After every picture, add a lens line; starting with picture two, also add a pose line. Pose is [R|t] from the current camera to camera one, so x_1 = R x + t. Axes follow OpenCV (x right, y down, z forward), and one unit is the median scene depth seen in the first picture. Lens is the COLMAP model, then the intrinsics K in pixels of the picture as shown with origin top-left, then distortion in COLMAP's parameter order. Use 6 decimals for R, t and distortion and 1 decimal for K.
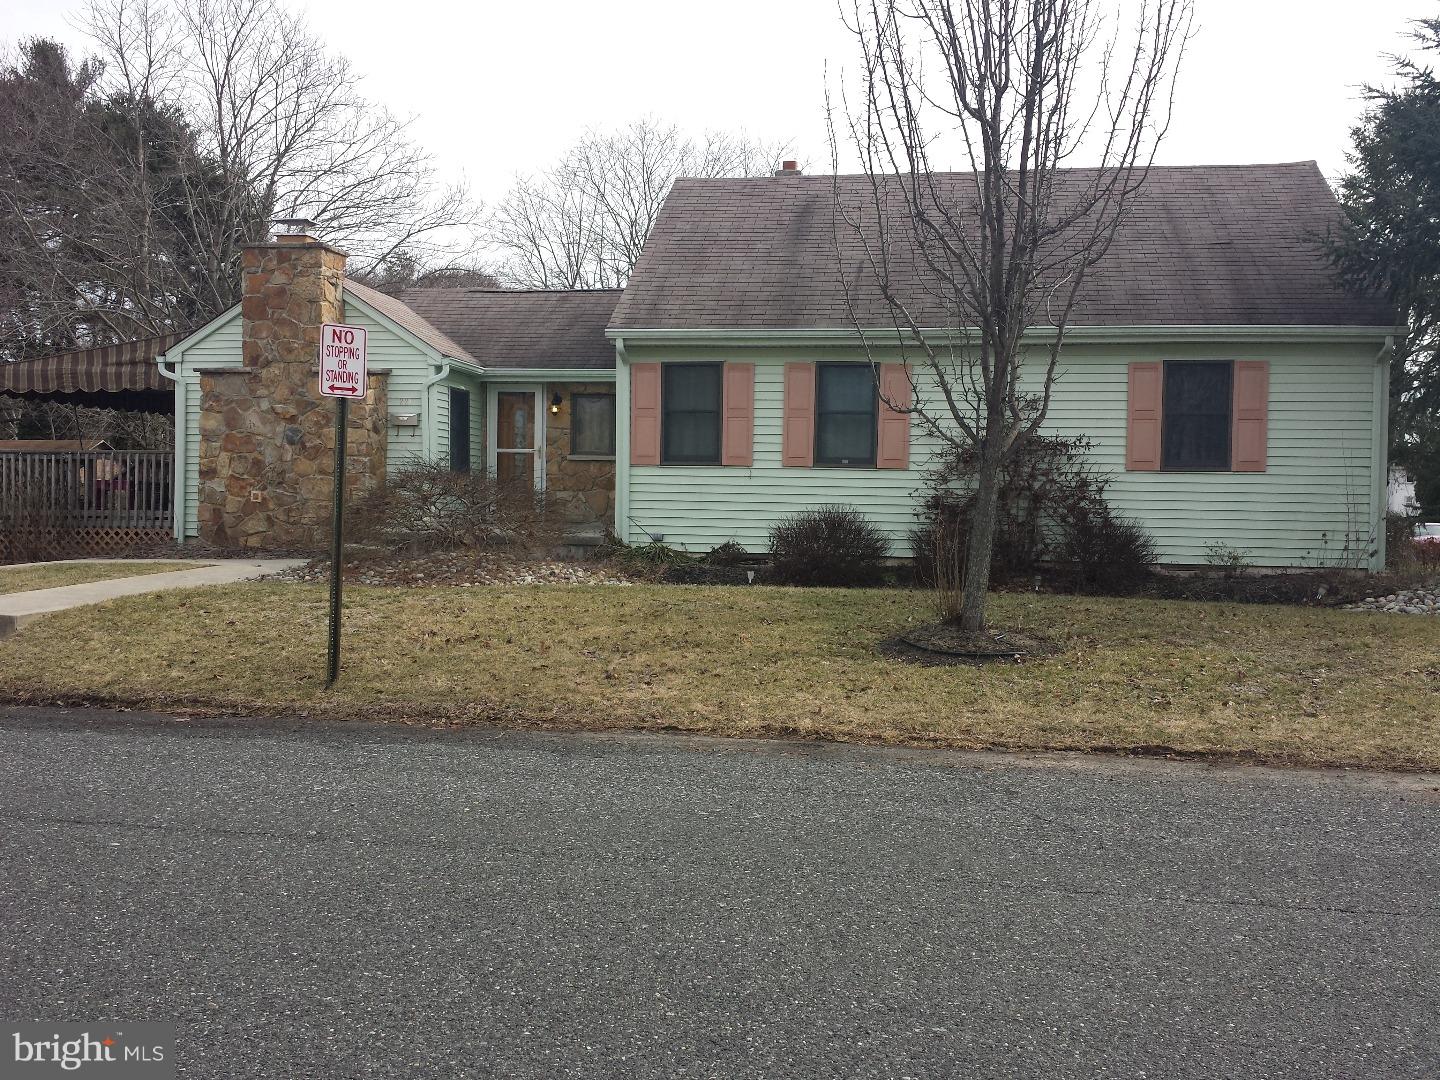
lens RADIAL K [[1345.1, 0, 720.8], [0, 1345.1, 550.9], [0, 0, 1]] dist [0.152888, -0.280113]
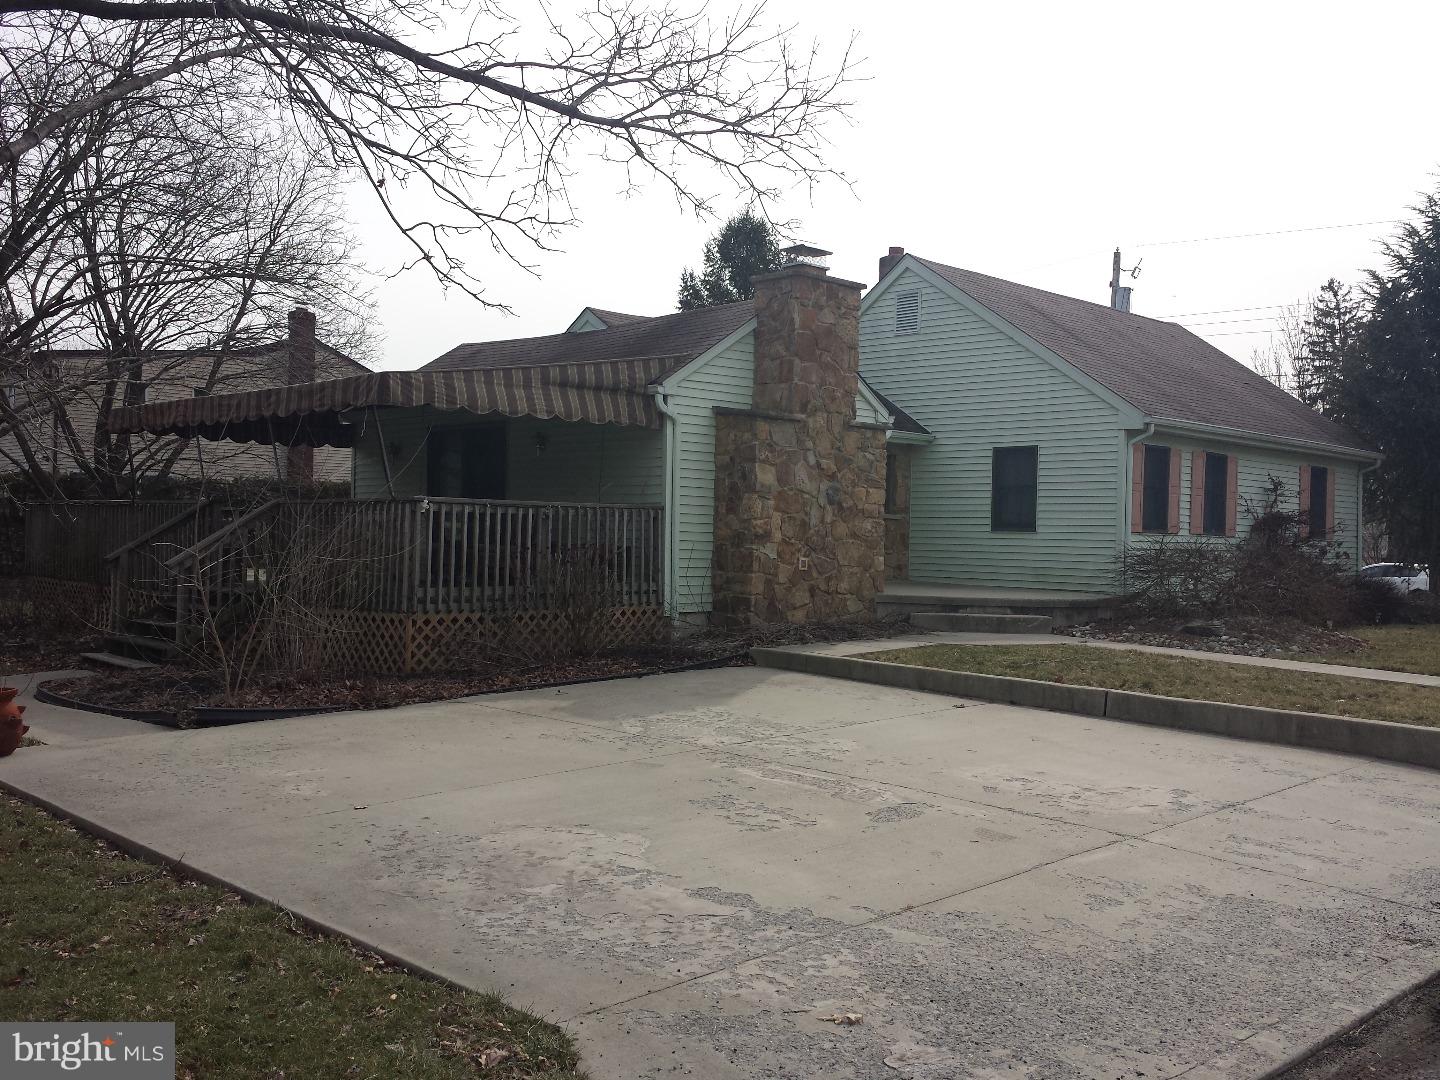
lens RADIAL K [[1345.1, 0, 720.8], [0, 1345.1, 550.9], [0, 0, 1]] dist [0.152888, -0.280113]
pose [[0.585406, -0.007853, 0.810702, -1.066184], [0.020152, 0.999785, -0.004867, -0.045079], [-0.810490, 0.019187, 0.585439, 0.544059]]
